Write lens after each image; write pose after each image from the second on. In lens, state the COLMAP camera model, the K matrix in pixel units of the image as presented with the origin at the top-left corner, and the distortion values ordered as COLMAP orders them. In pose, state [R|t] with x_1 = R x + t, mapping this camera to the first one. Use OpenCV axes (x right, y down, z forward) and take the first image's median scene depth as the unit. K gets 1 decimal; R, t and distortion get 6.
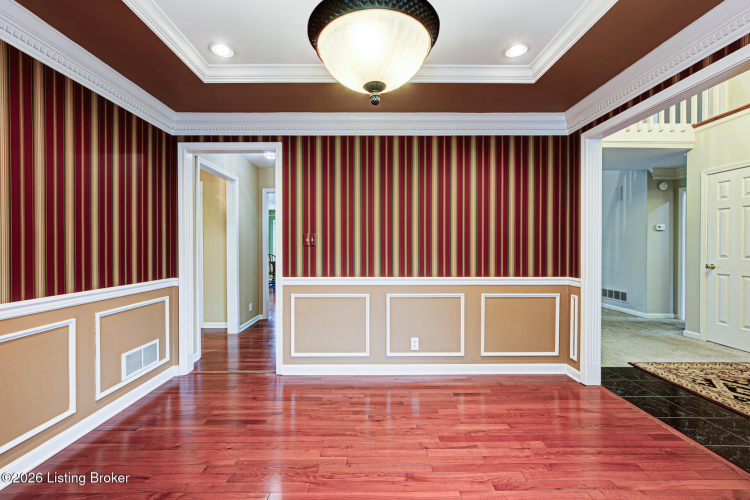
lens RADIAL K [[322.9, 0, 375.0], [0, 322.9, 250.0], [0, 0, 1]] dist [0.001824, 0.000119]
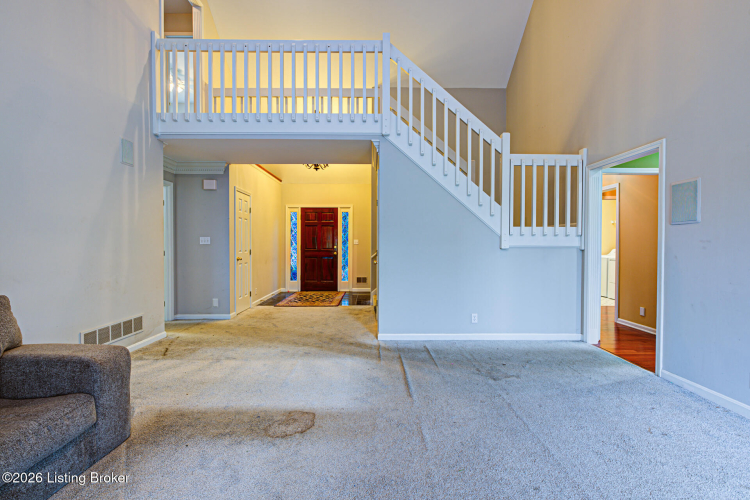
lens RADIAL K [[326.1, 0, 375.0], [0, 326.1, 250.0], [0, 0, 1]] dist [-0.001825, -0.000288]
pose [[-0.999995, -0.002539, -0.001933, 0.315893], [-0.002588, 0.999666, 0.025697, -0.015701], [0.001867, 0.025702, -0.999668, 1.625599]]
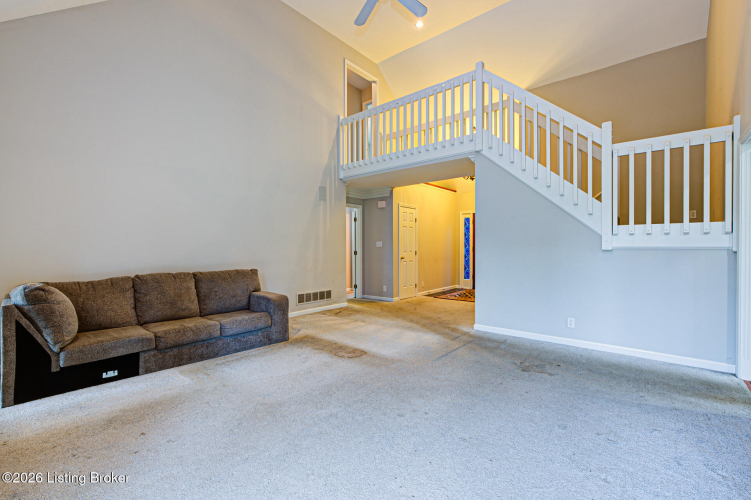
lens RADIAL K [[326.5, 0, 375.5], [0, 326.5, 250.0], [0, 0, 1]] dist [-0.001825, -0.000288]
pose [[-0.757025, -0.004349, 0.653372, -0.031350], [0.007698, 0.999849, 0.015574, -0.014748], [-0.653341, 0.016819, -0.756877, 1.696502]]
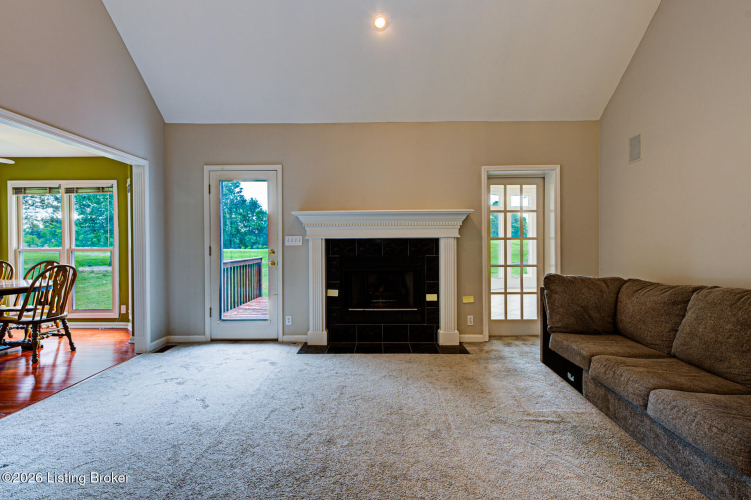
lens RADIAL K [[351.1, 0, 375.5], [0, 351.1, 250.0], [0, 0, 1]] dist [0.001280, 0.000304]
pose [[0.999802, -0.004168, -0.019445, 0.315893], [0.004212, 0.999989, 0.002198, -0.009515], [0.019436, -0.002280, 0.999809, 1.082319]]
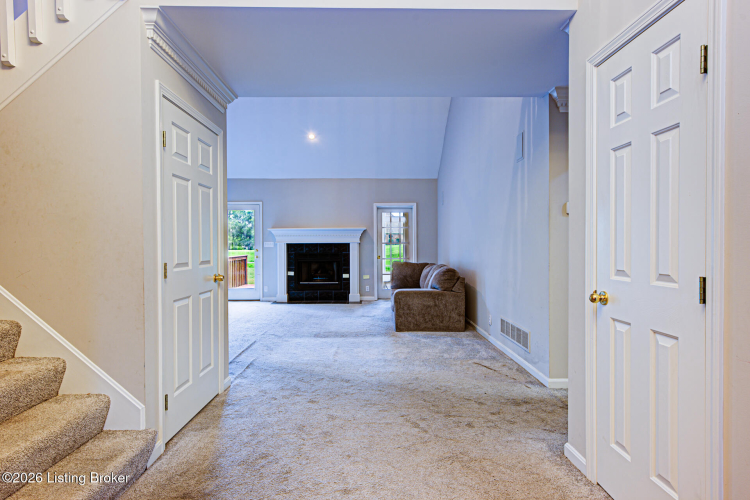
lens RADIAL K [[381.4, 0, 375.0], [0, 381.4, 250.0], [0, 0, 1]] dist [-0.000648, -0.000085]
pose [[0.999965, -0.003068, 0.007844, 0.518609], [0.003072, 0.999995, -0.000576, -0.004492], [-0.007842, 0.000600, 0.999969, 0.375152]]
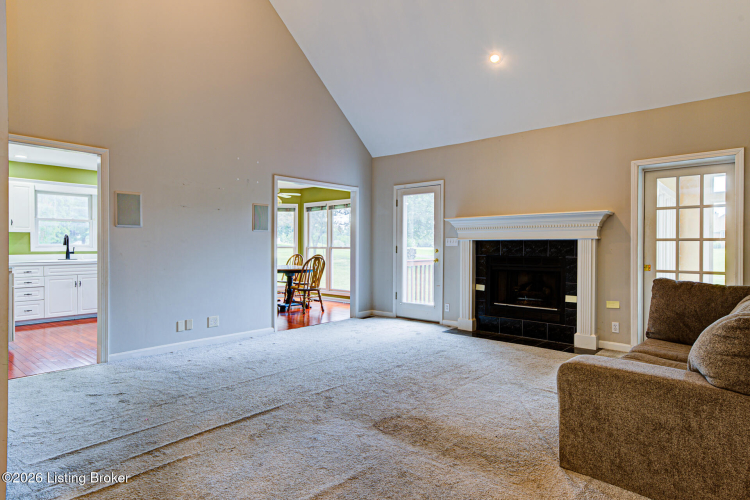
lens RADIAL K [[426.8, 0, 375.0], [0, 426.8, 250.0], [0, 0, 1]] dist [0.005056, 0.001191]
pose [[0.747147, 0.008929, -0.664599, 0.707219], [-0.010721, 0.999942, 0.001383, -0.007167], [0.664573, 0.006092, 0.747199, 0.879137]]
